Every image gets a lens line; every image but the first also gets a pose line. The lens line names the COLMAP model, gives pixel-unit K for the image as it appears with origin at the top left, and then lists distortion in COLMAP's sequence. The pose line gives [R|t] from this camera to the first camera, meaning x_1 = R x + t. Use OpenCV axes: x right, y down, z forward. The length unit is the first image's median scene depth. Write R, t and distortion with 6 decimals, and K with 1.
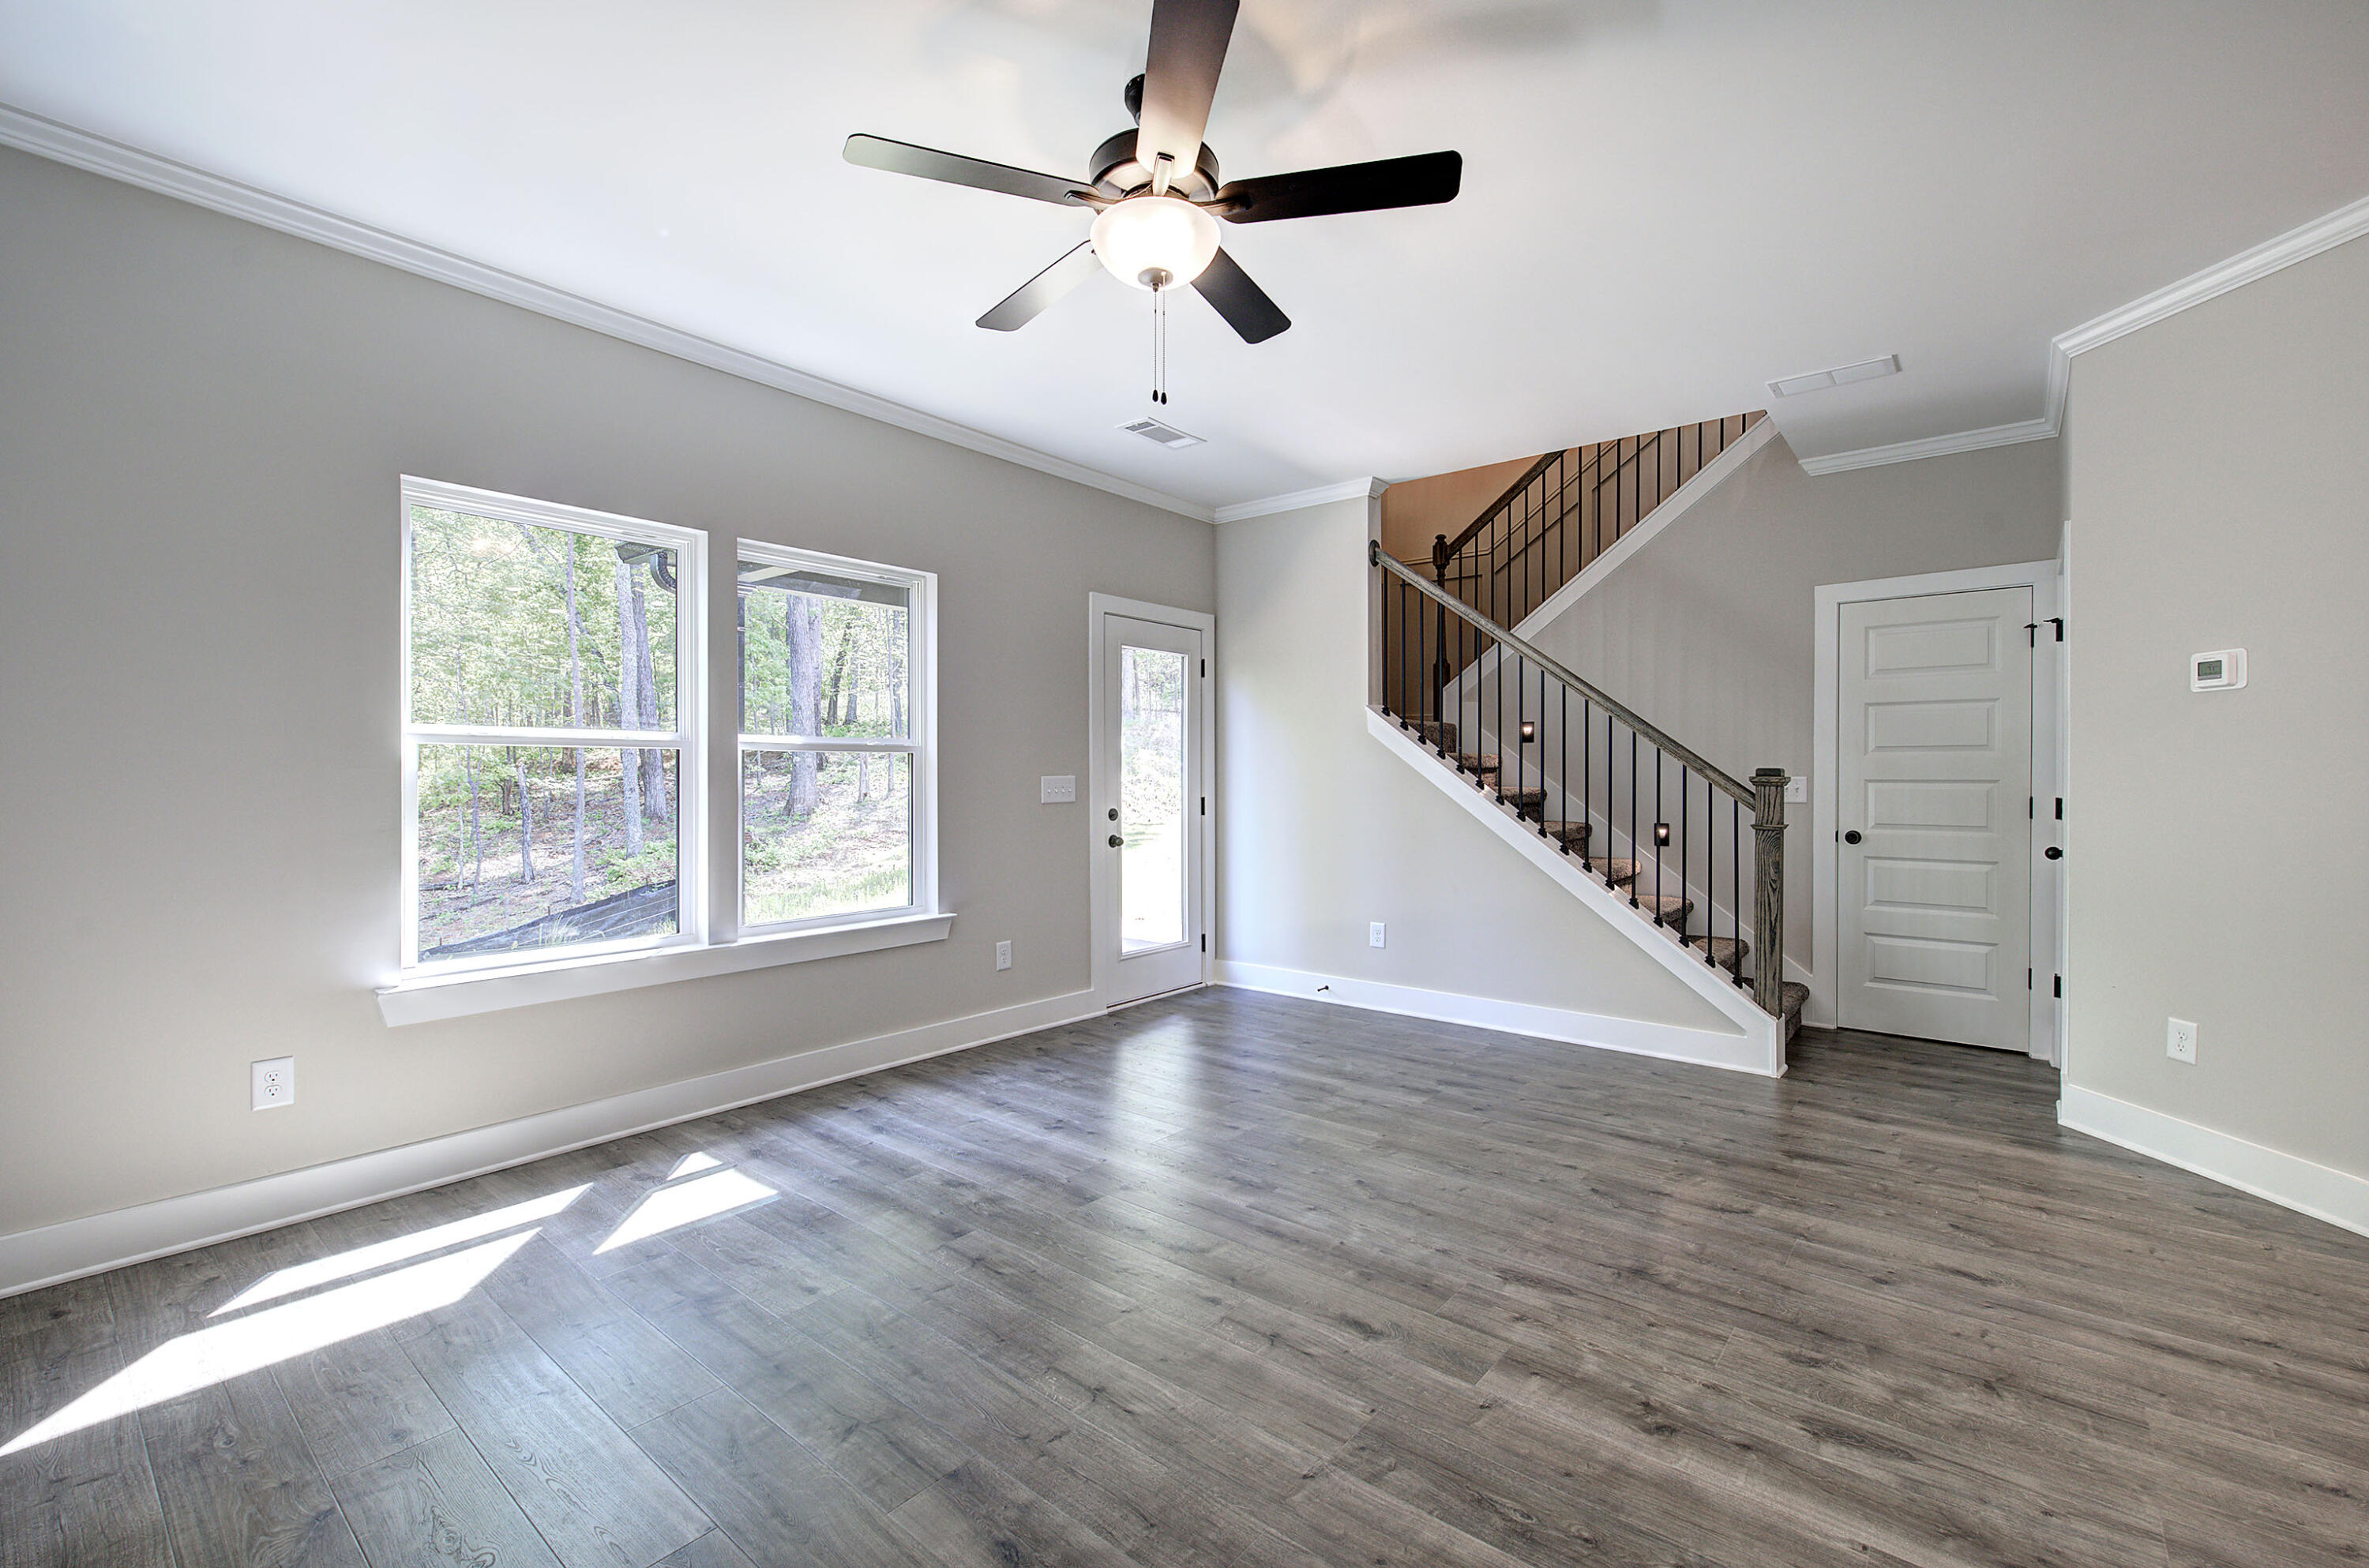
lens RADIAL K [[1001.2, 0, 1184.3], [0, 1001.2, 790.5], [0, 0, 1]] dist [-0.007873, 0.002900]
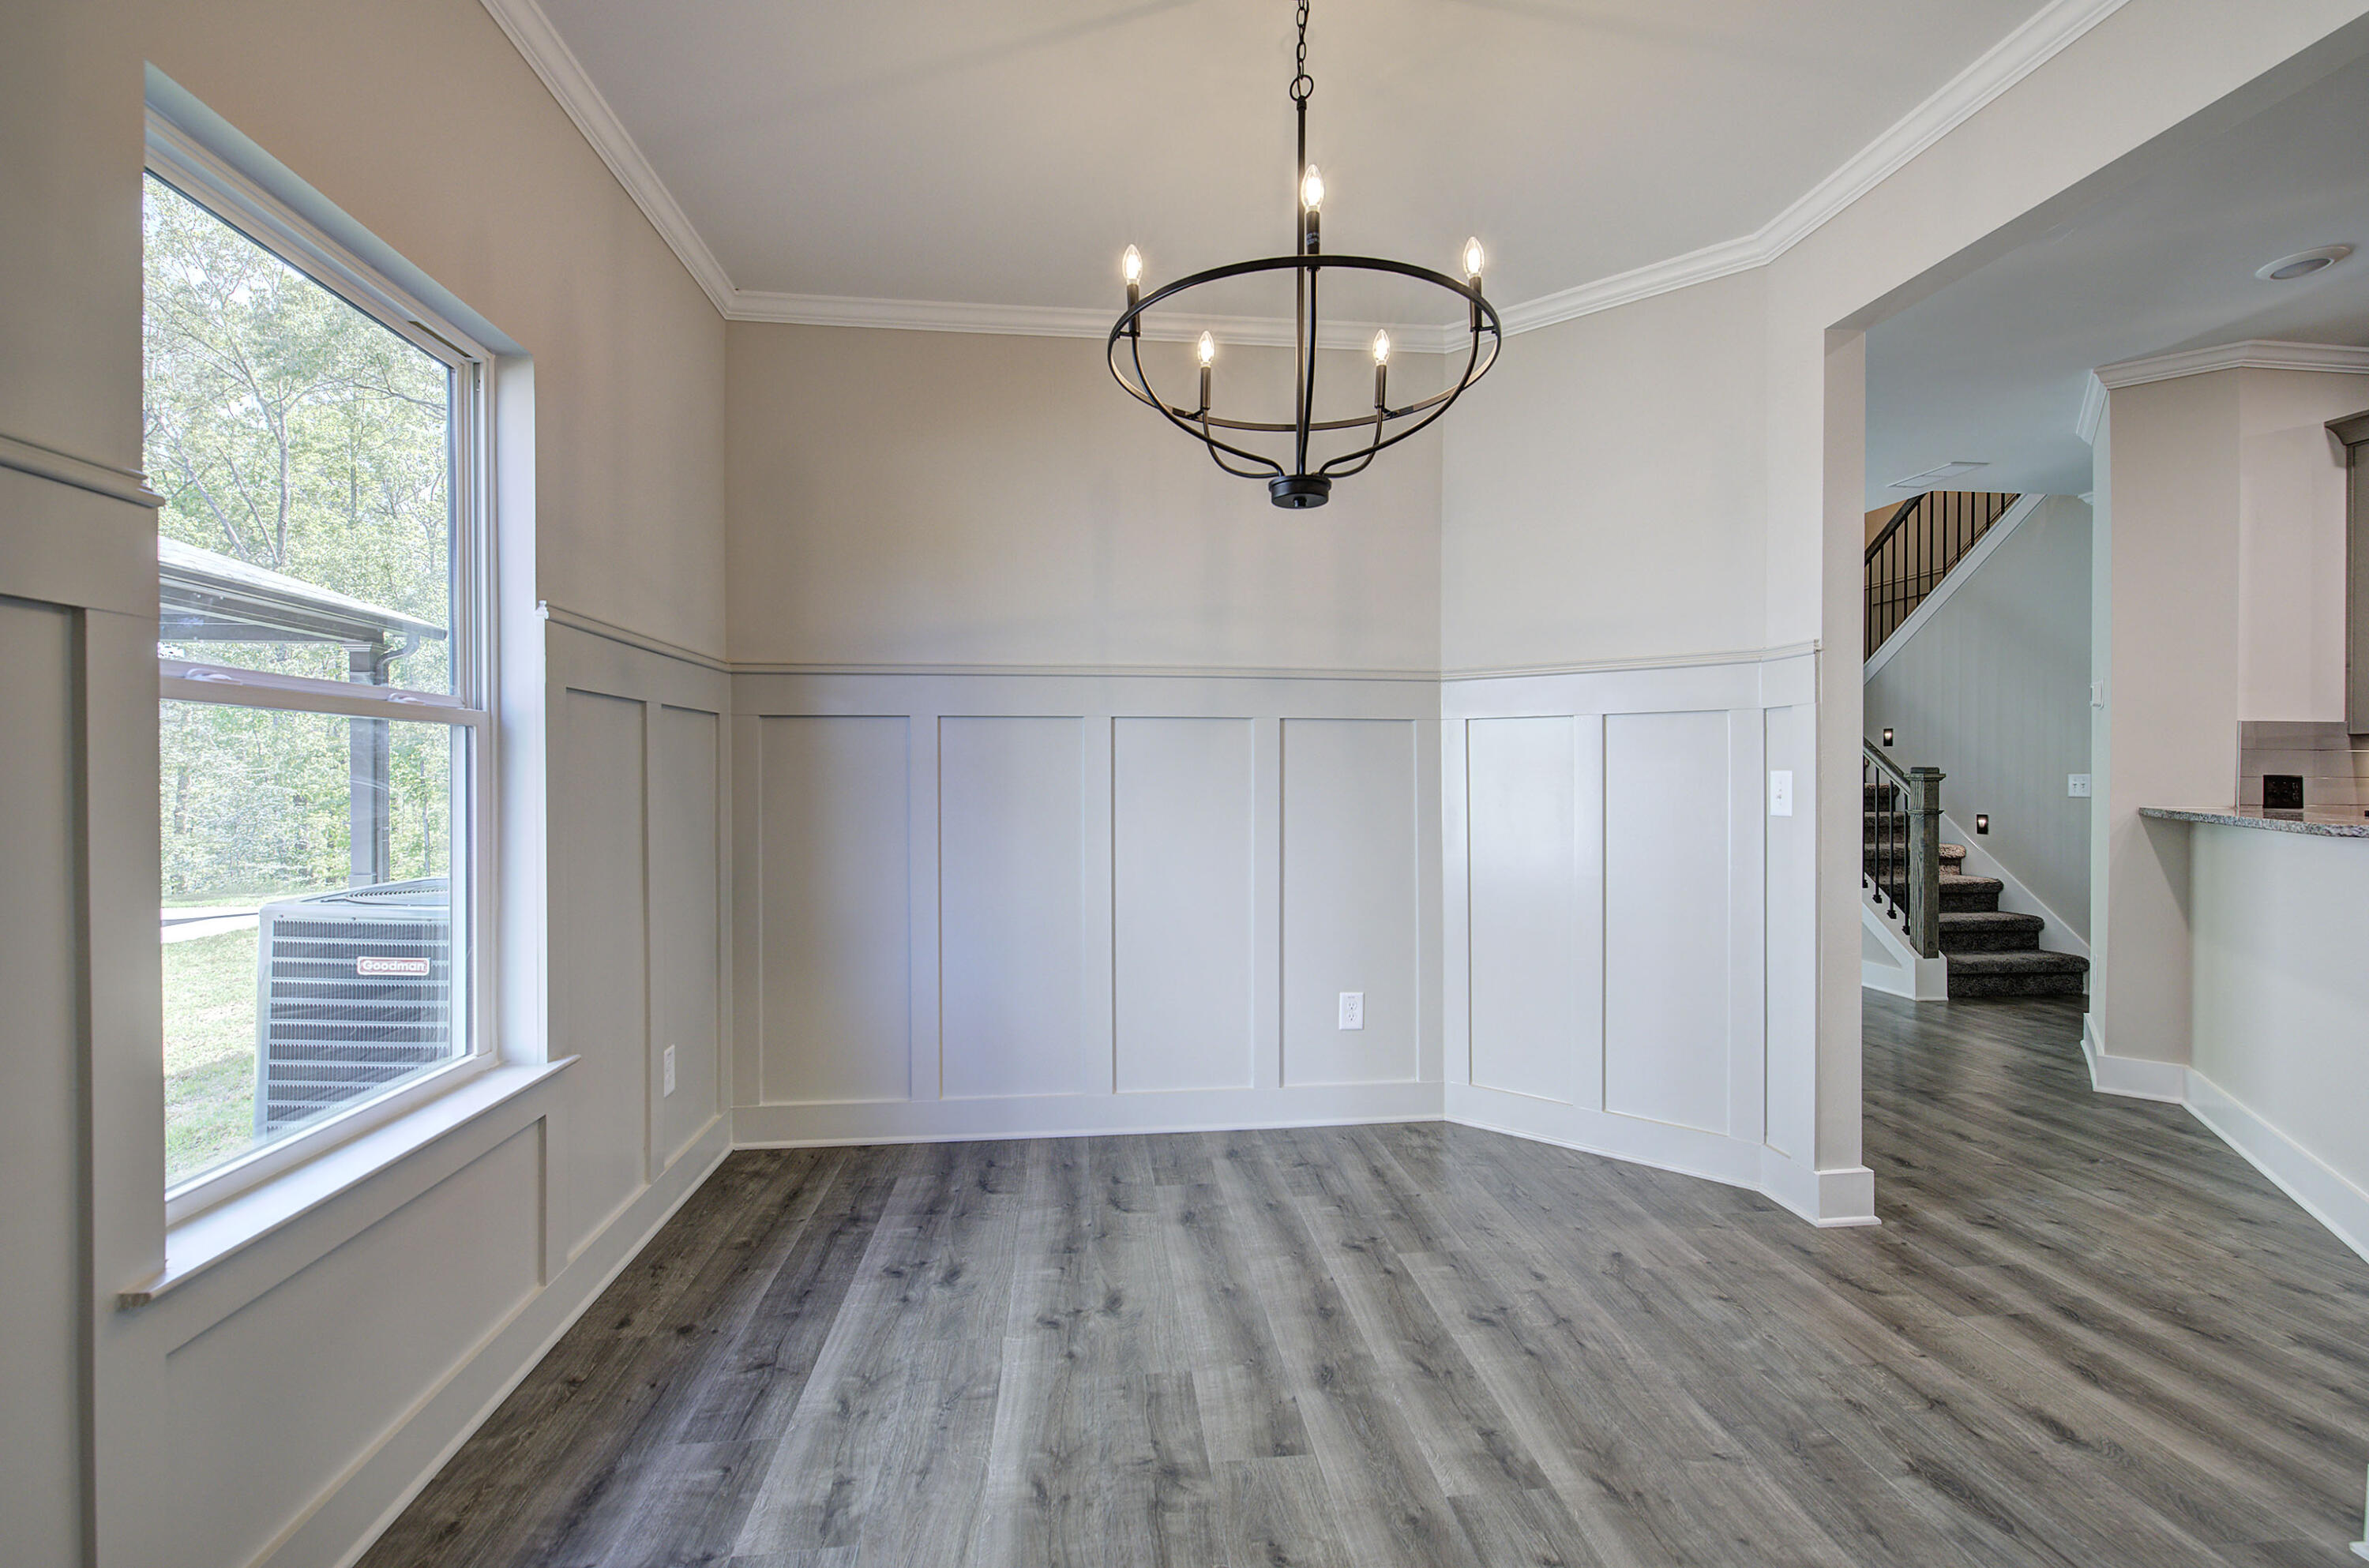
lens RADIAL K [[1001.2, 0, 1176.8], [0, 1001.2, 777.2], [0, 0, 1]] dist [-0.007873, 0.002900]
pose [[0.714353, 0.005059, -0.699768, 0.849380], [-0.016451, 0.999819, -0.009566, 0.021156], [0.699593, 0.018346, 0.714306, -0.658334]]
